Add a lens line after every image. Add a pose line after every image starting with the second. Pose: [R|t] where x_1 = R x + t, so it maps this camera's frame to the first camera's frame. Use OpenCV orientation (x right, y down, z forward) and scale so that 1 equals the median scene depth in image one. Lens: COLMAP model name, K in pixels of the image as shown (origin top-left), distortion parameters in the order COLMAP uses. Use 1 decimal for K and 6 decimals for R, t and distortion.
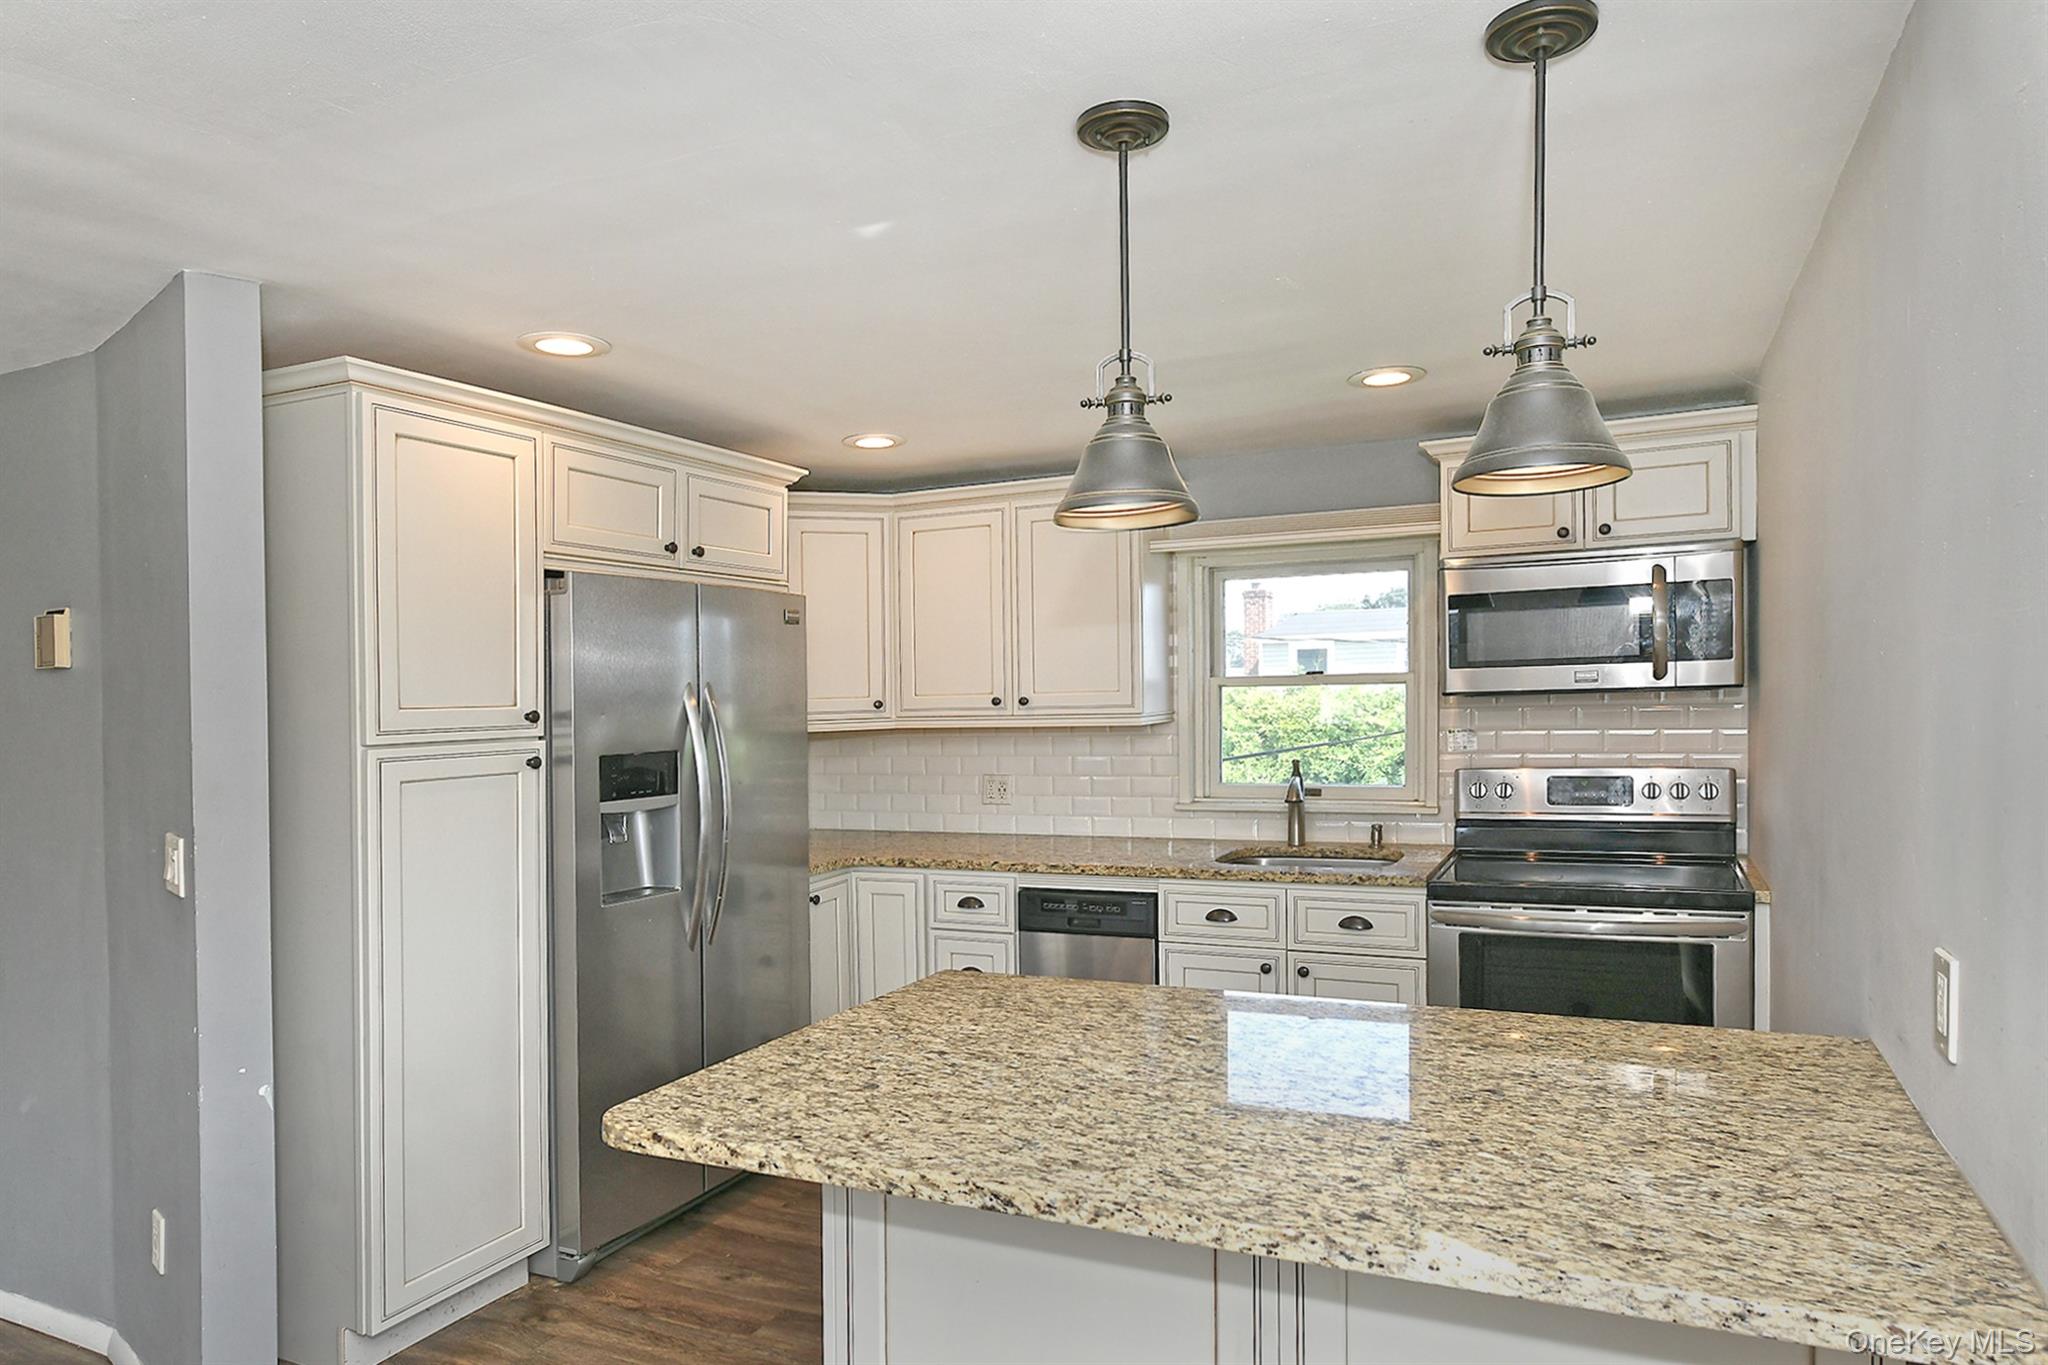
lens RADIAL K [[1154.5, 0, 1024.0], [0, 1154.5, 682.5], [0, 0, 1]] dist [0.000034, -0.001900]
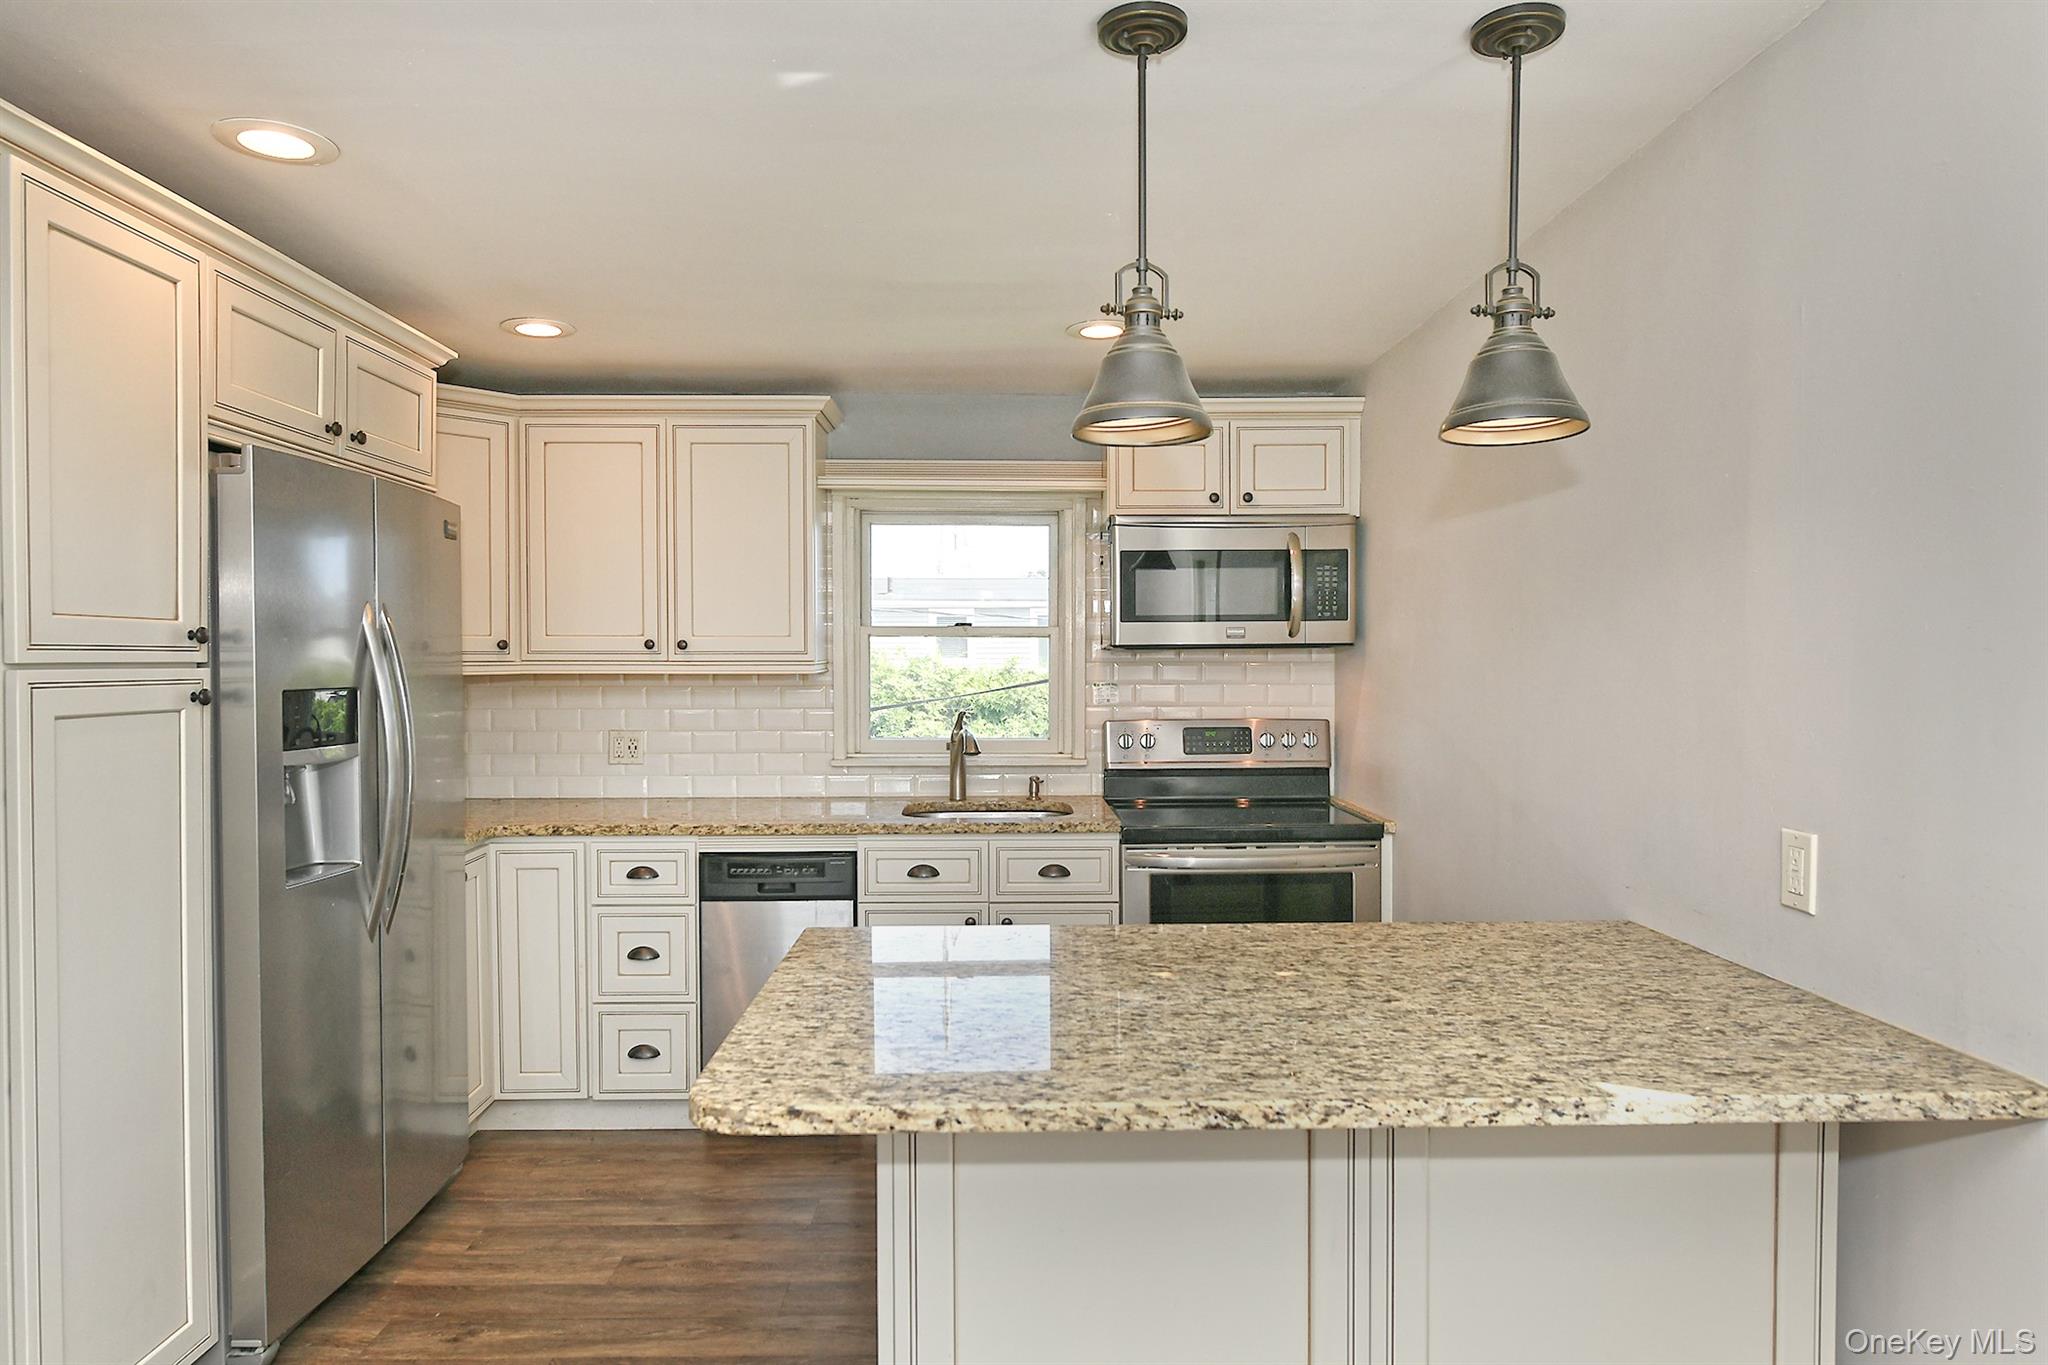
lens RADIAL K [[1244.7, 0, 954.0], [0, 1244.7, 660.0], [0, 0, 1]] dist [-0.002775, 0.000430]
pose [[0.909014, 0.019872, 0.416291, -0.312291], [-0.022391, 0.999749, 0.001169, 0.032981], [-0.416163, -0.010384, 0.909231, 0.071170]]
